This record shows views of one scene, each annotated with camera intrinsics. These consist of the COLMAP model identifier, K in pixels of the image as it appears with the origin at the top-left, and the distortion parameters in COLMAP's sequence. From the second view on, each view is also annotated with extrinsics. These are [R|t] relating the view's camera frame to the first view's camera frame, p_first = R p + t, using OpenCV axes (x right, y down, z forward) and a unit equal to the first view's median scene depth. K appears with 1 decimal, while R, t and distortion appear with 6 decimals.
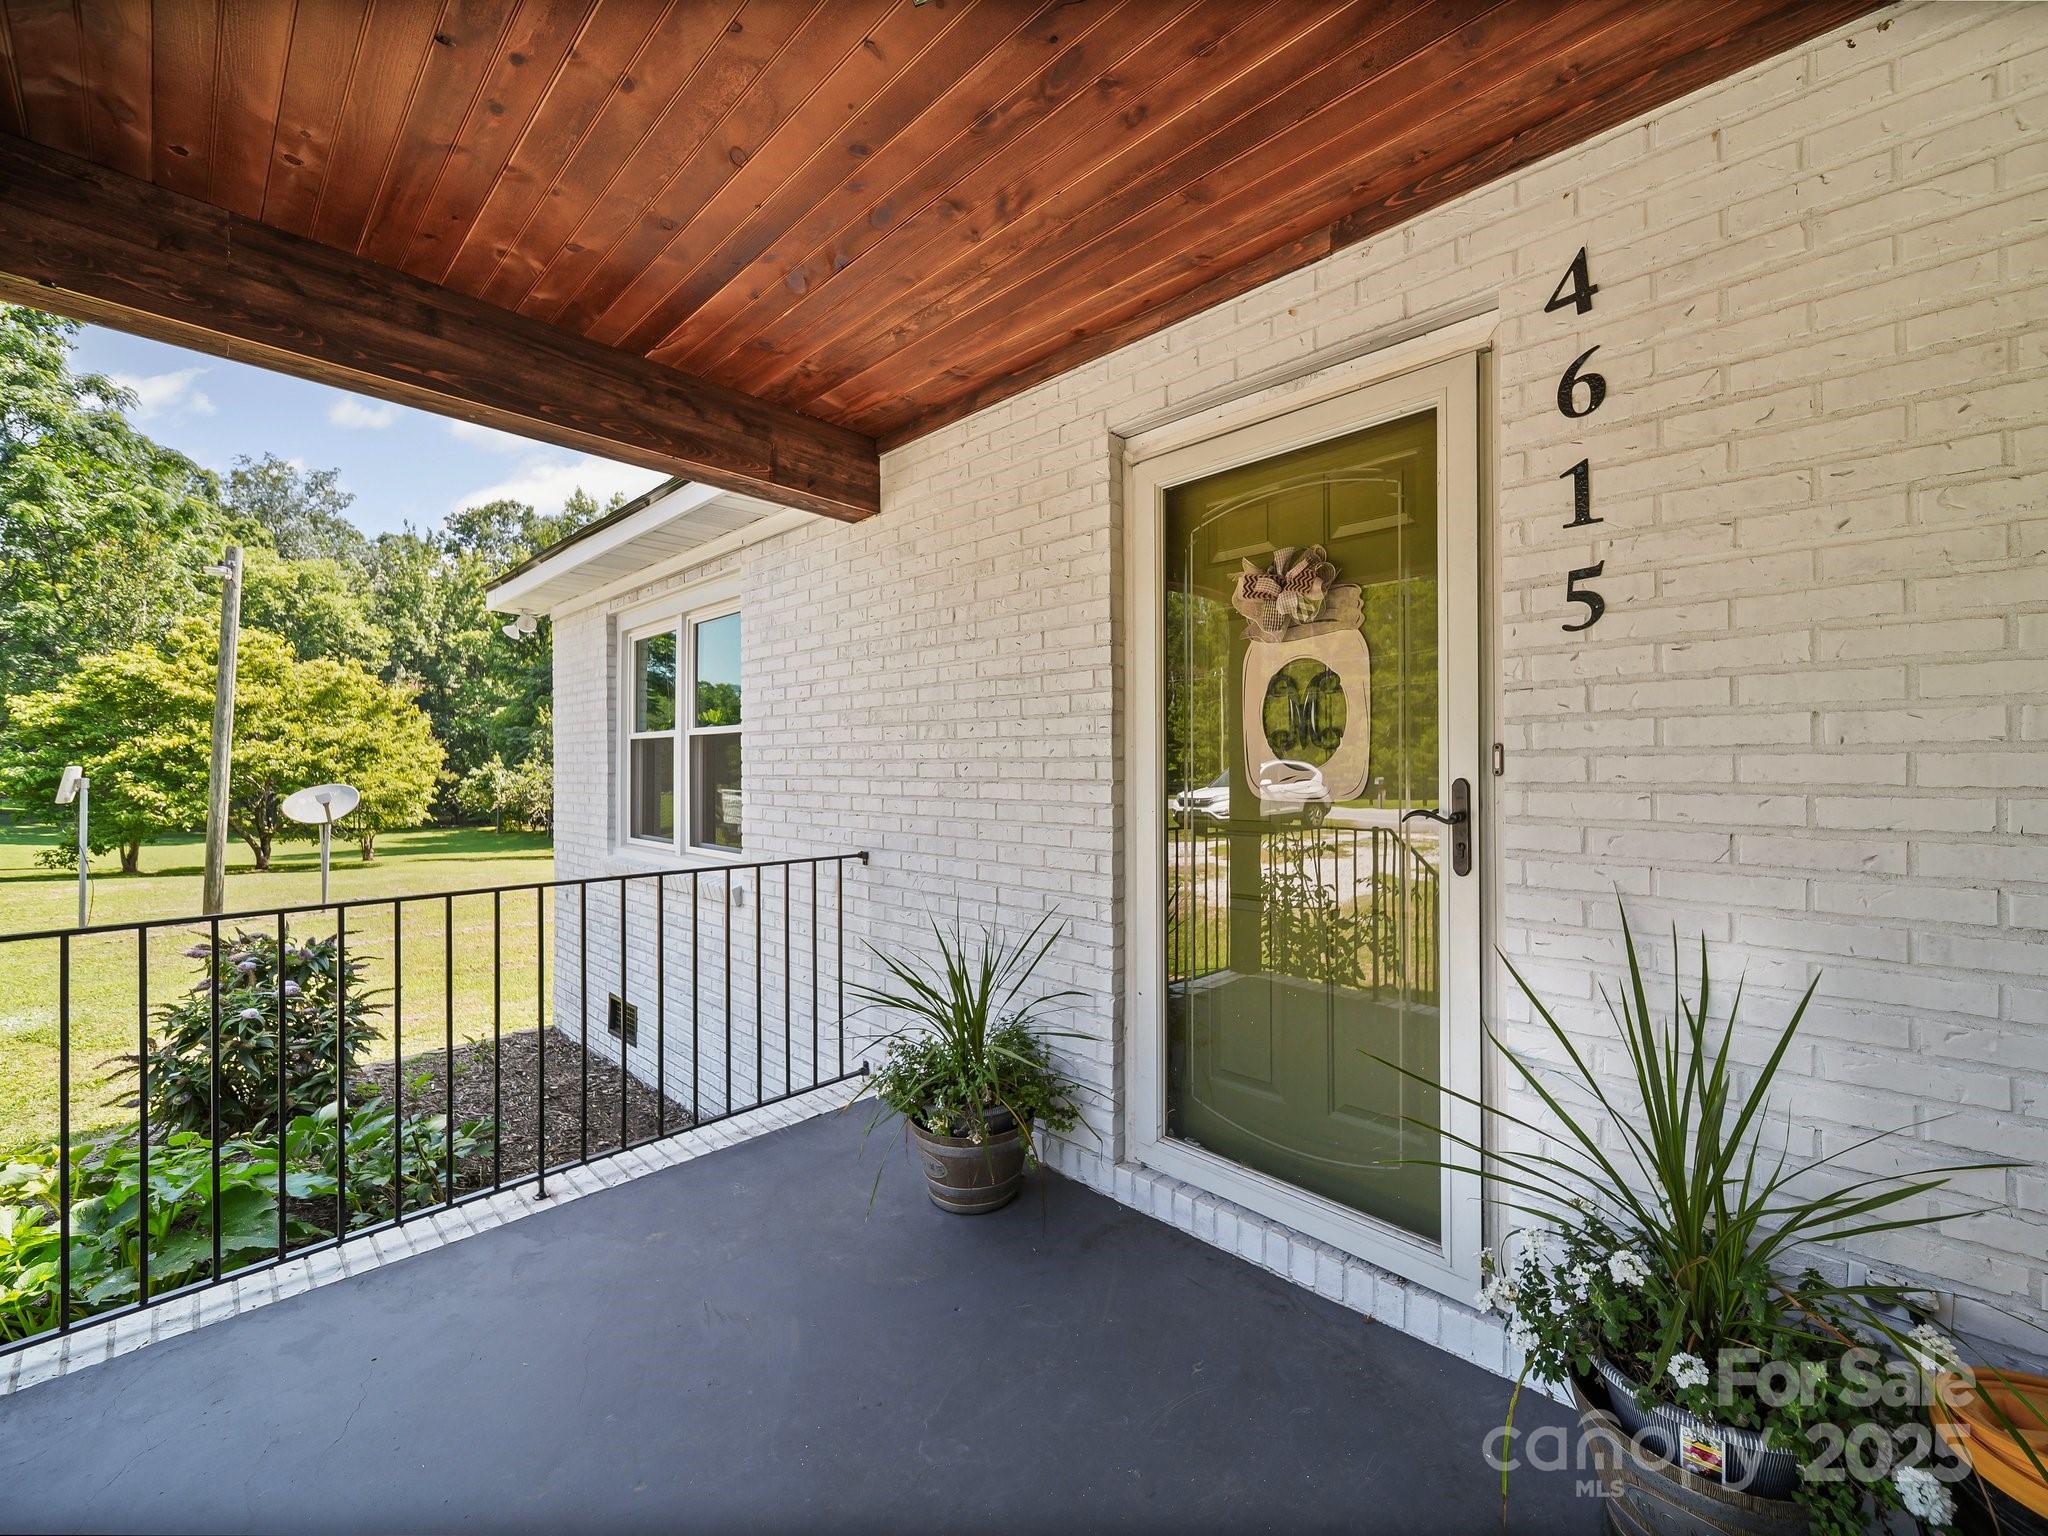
lens RADIAL K [[807.5, 0, 1025.7], [0, 807.5, 766.7], [0, 0, 1]] dist [-0.005800, -0.000844]
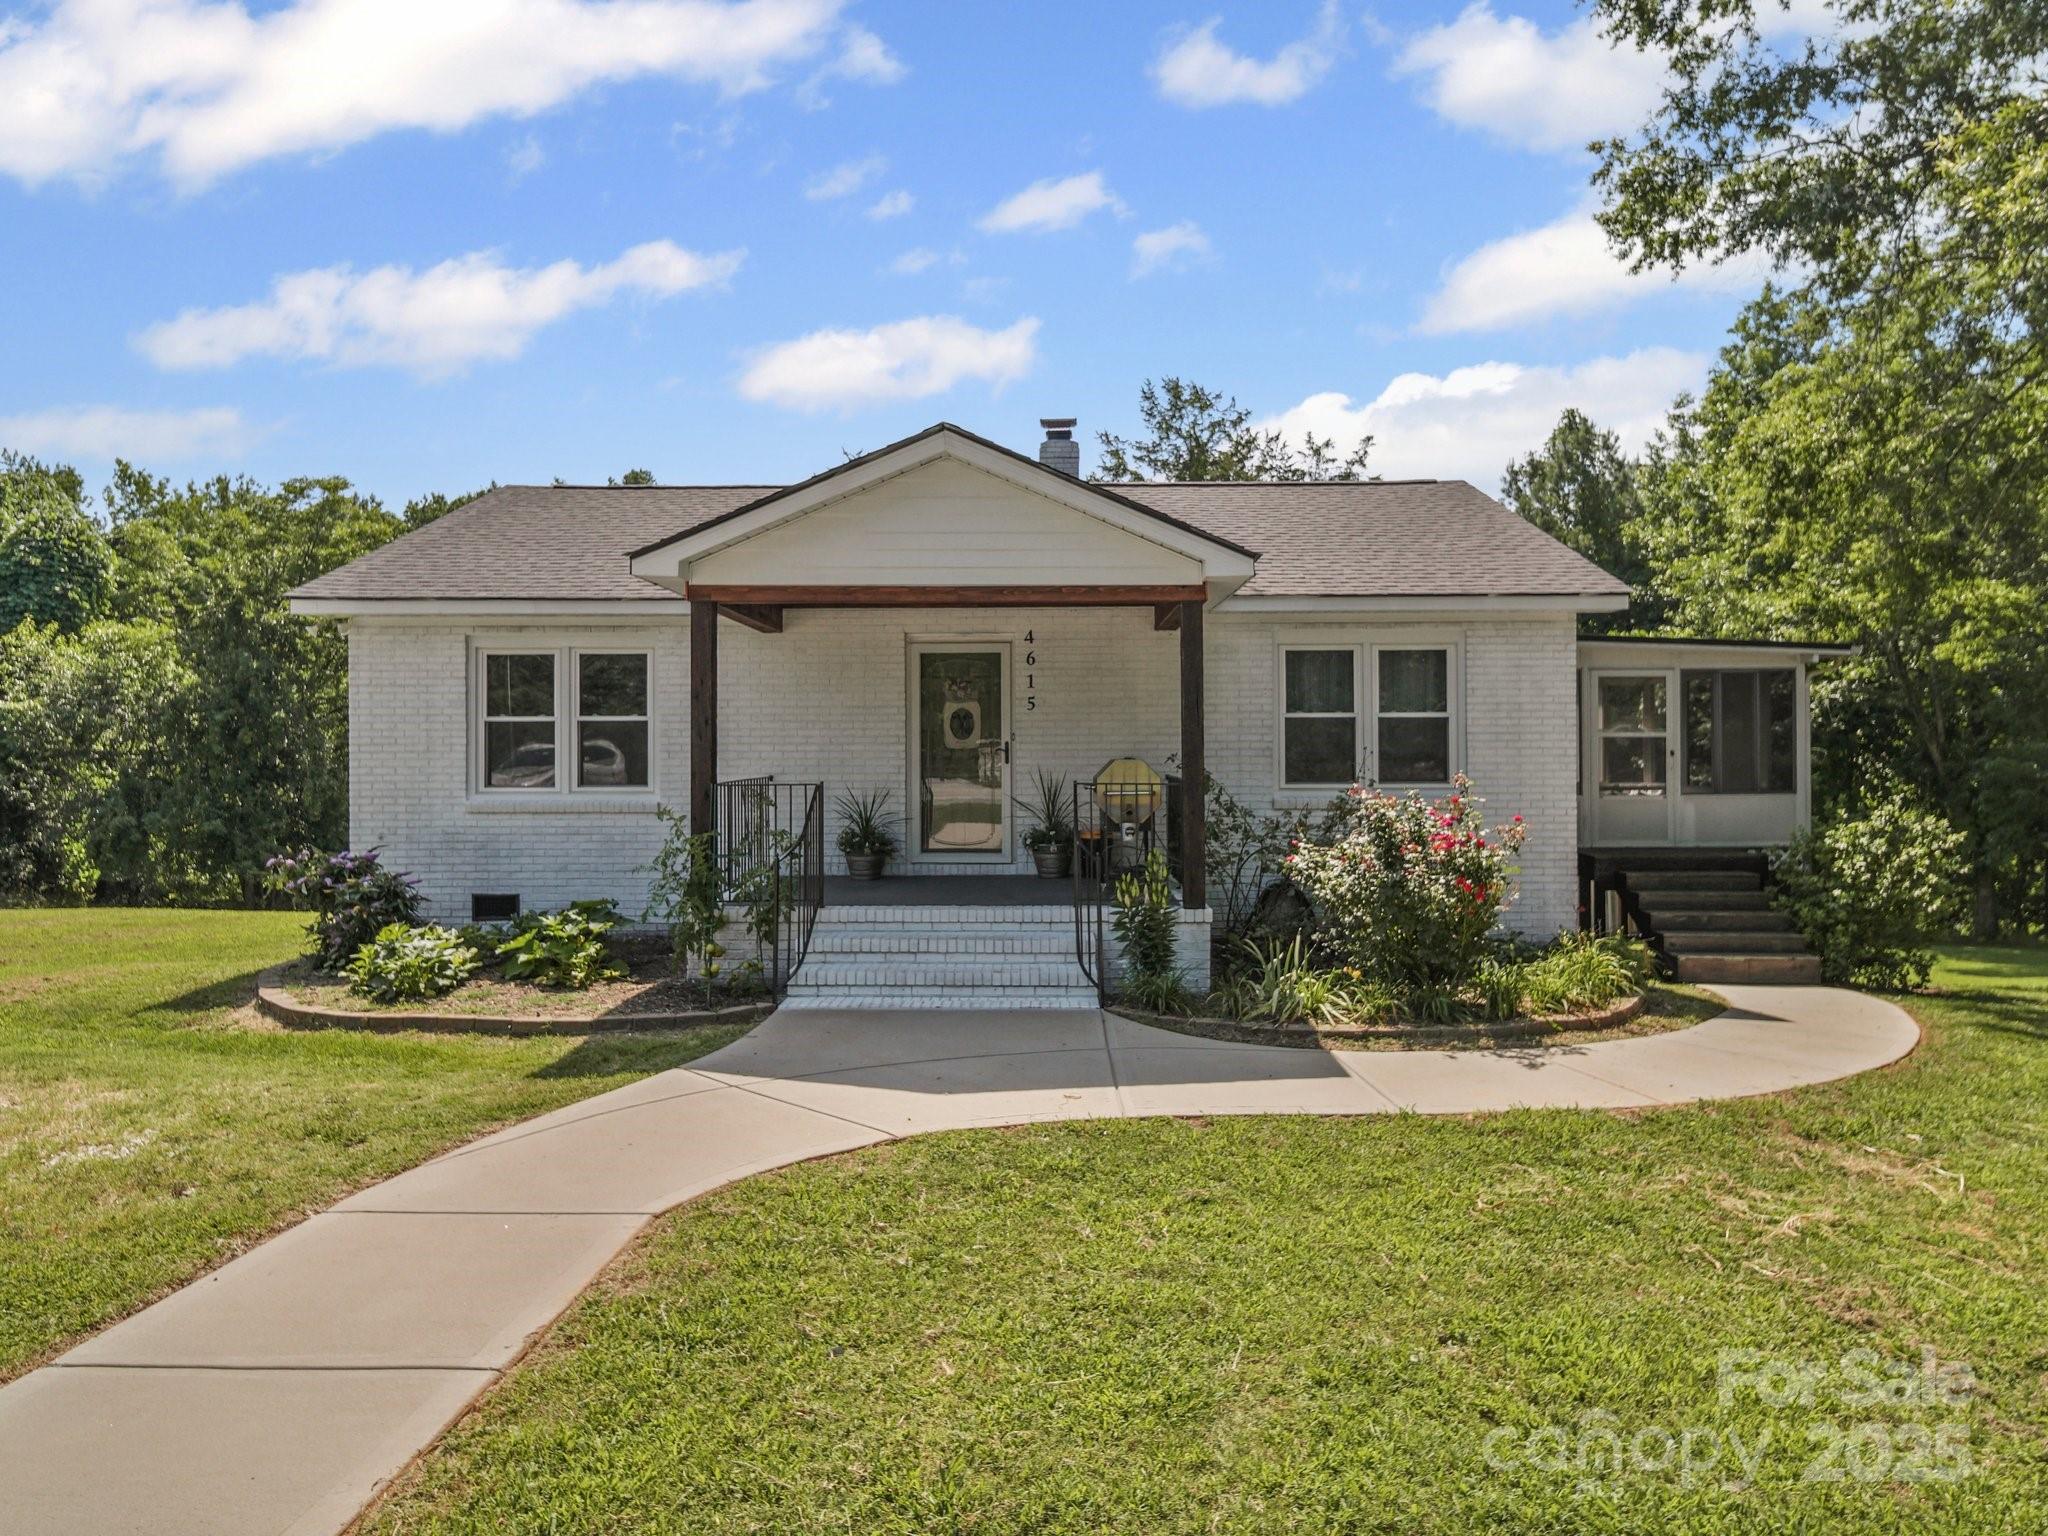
lens RADIAL K [[807.5, 0, 1024.1], [0, 807.5, 764.4], [0, 0, 1]] dist [-0.005800, -0.000844]
pose [[0.717581, 0.003652, 0.696465, -0.797261], [0.002635, 0.999965, -0.007958, 0.057556], [-0.696470, 0.007546, 0.717547, -0.717982]]
